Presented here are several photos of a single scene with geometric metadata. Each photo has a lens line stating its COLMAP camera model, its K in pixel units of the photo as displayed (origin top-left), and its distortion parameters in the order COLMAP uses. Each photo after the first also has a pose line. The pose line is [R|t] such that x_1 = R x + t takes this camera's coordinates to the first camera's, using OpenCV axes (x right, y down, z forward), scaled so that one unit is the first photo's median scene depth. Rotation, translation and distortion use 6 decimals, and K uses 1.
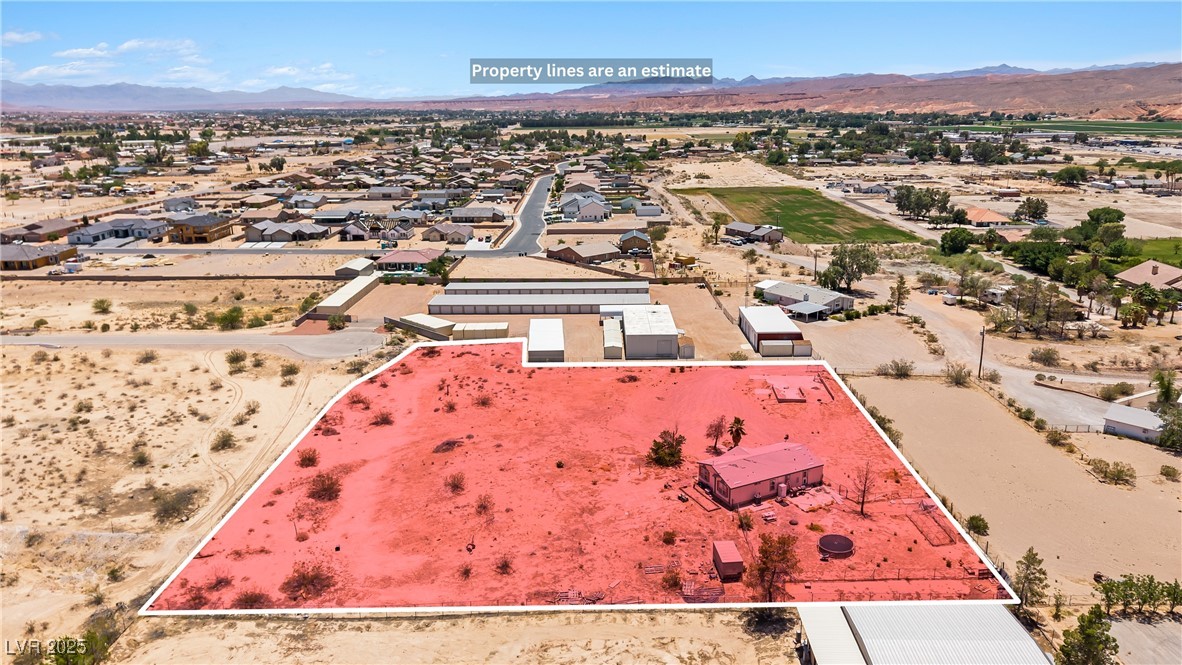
lens RADIAL K [[785.8, 0, 594.8], [0, 785.8, 410.0], [0, 0, 1]] dist [0.022964, -0.025375]
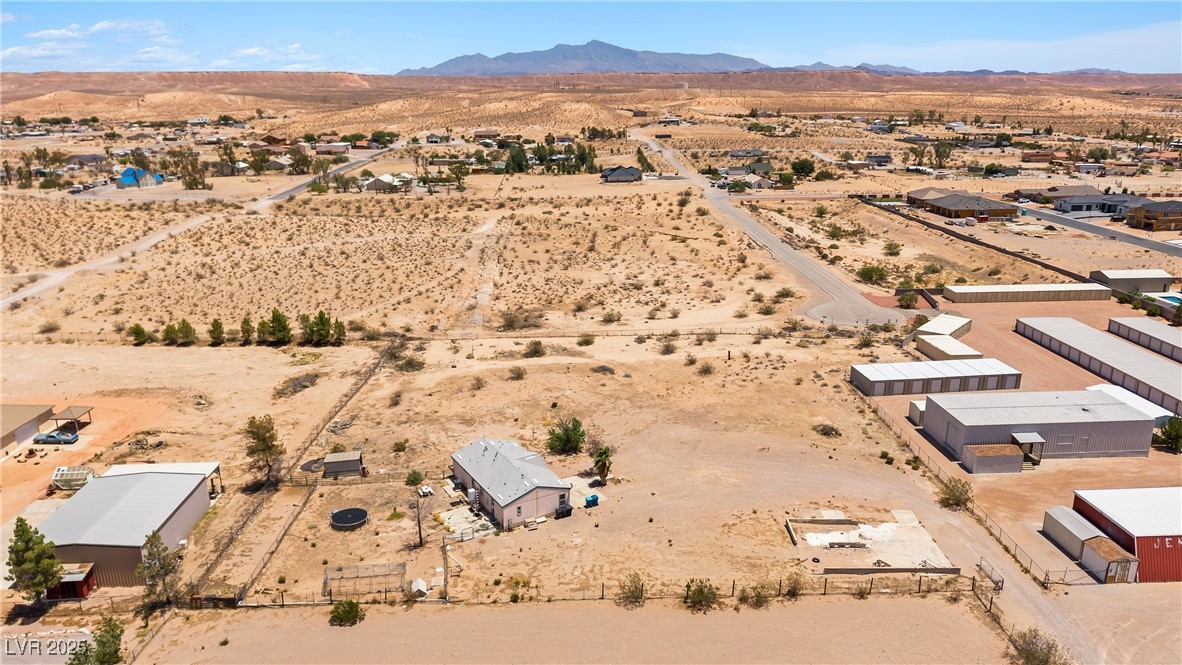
lens RADIAL K [[803.9, 0, 581.7], [0, 803.9, 330.7], [0, 0, 1]] dist [0.054237, -0.065693]
pose [[0.056548, 0.290675, -0.955150, 0.752244], [-0.358162, 0.898909, 0.252355, -0.239191], [0.931945, 0.327828, 0.154940, 0.656371]]
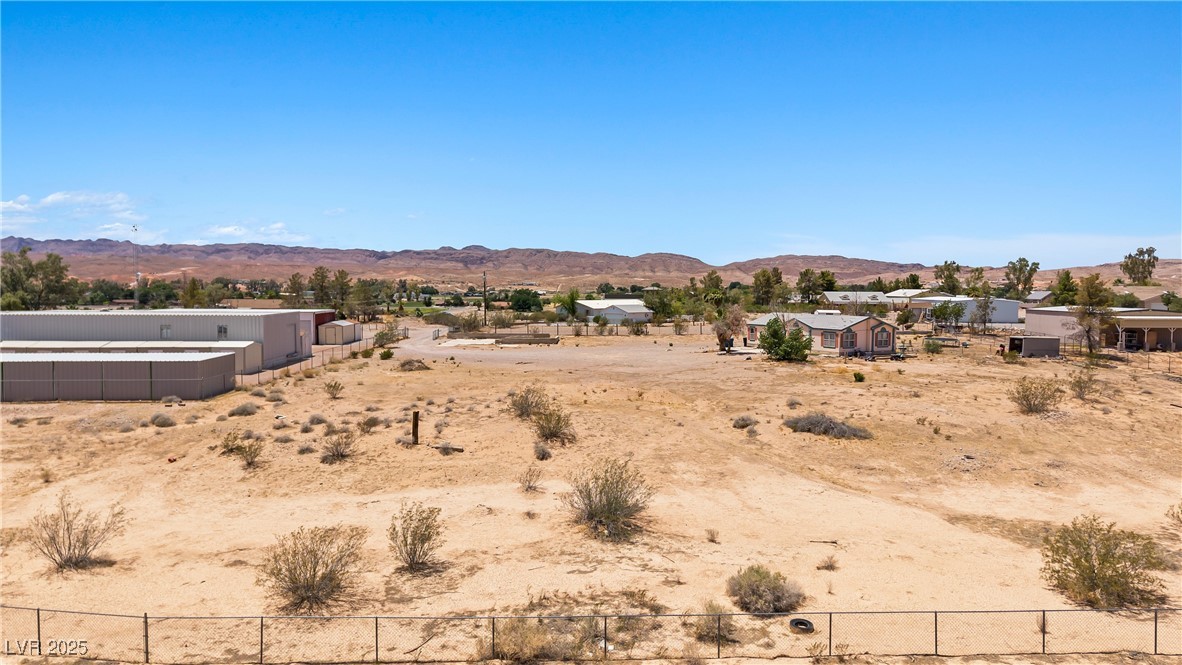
lens RADIAL K [[793.0, 0, 586.0], [0, 793.0, 334.0], [0, 0, 1]] dist [0.056945, -0.069886]
pose [[-0.042753, -0.051446, 0.997760, -0.475092], [0.365274, 0.928729, 0.063538, -0.051761], [-0.929918, 0.367173, -0.020914, 0.929586]]
